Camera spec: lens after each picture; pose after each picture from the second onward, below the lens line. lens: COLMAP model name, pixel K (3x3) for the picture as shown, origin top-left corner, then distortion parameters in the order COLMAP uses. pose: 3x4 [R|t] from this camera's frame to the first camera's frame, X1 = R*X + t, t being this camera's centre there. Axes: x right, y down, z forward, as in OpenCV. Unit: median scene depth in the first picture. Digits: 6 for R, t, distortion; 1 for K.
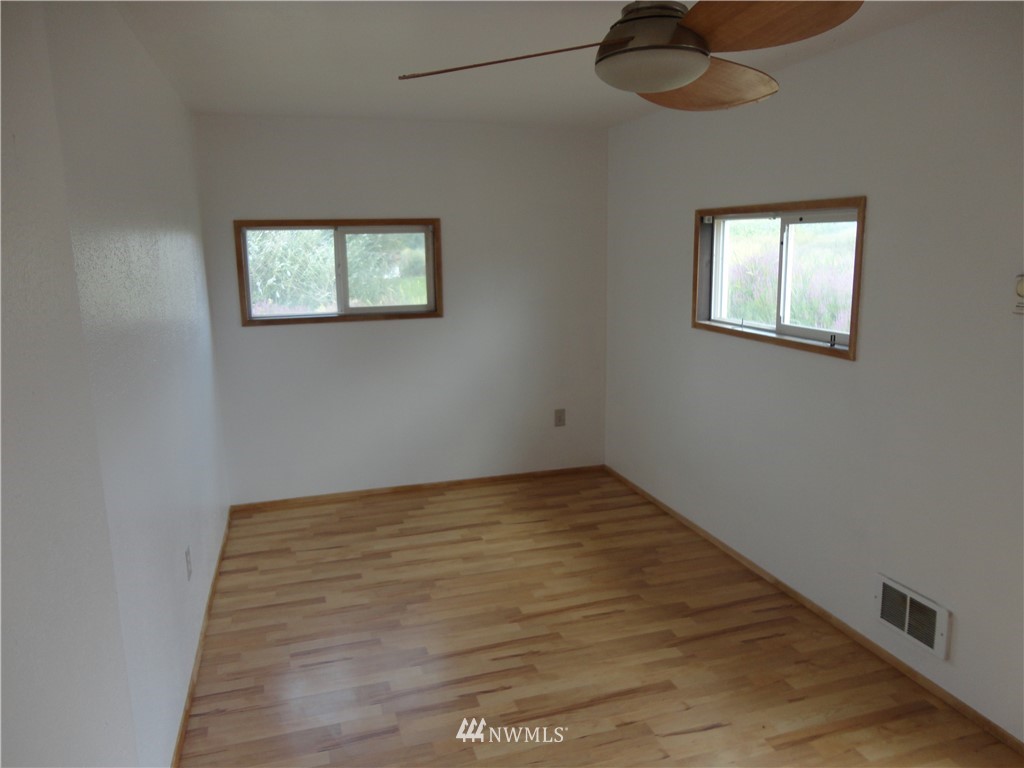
lens RADIAL K [[737.8, 0, 512.0], [0, 737.8, 384.0], [0, 0, 1]] dist [-0.026374, 0.026952]
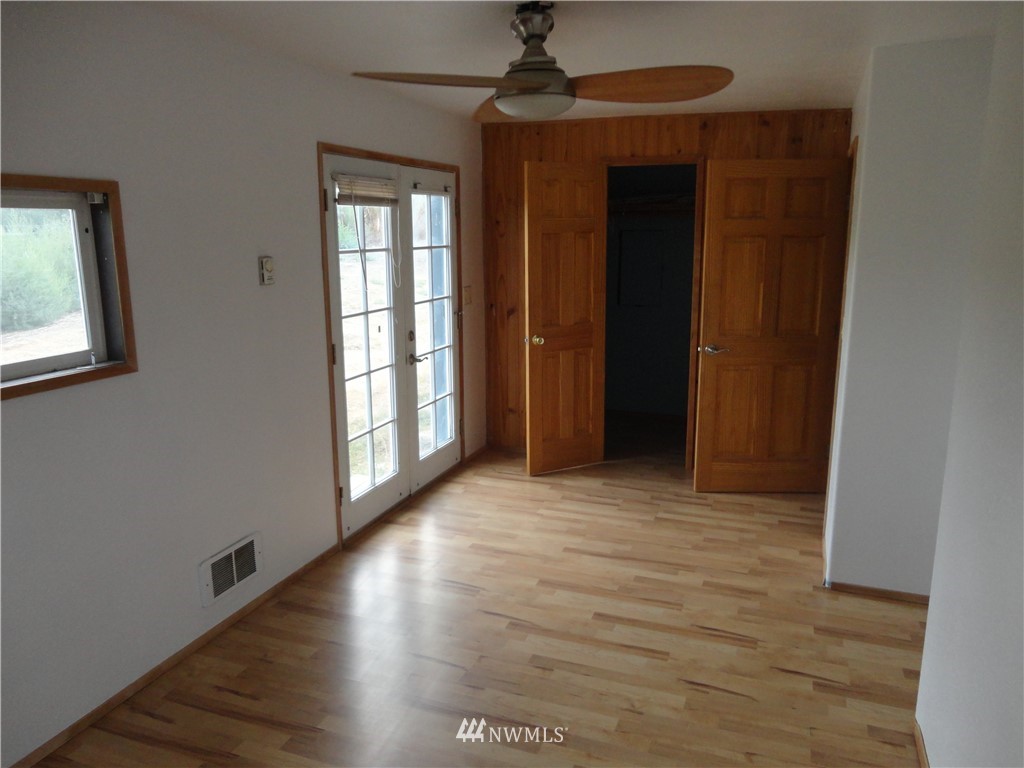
lens RADIAL K [[769.0, 0, 512.0], [0, 769.0, 384.0], [0, 0, 1]] dist [0.010661, 0.007699]
pose [[-0.785837, -0.114564, 0.607729, -0.453817], [0.128828, 0.930808, 0.342051, -0.280656], [-0.604866, 0.347089, -0.716705, 1.432916]]
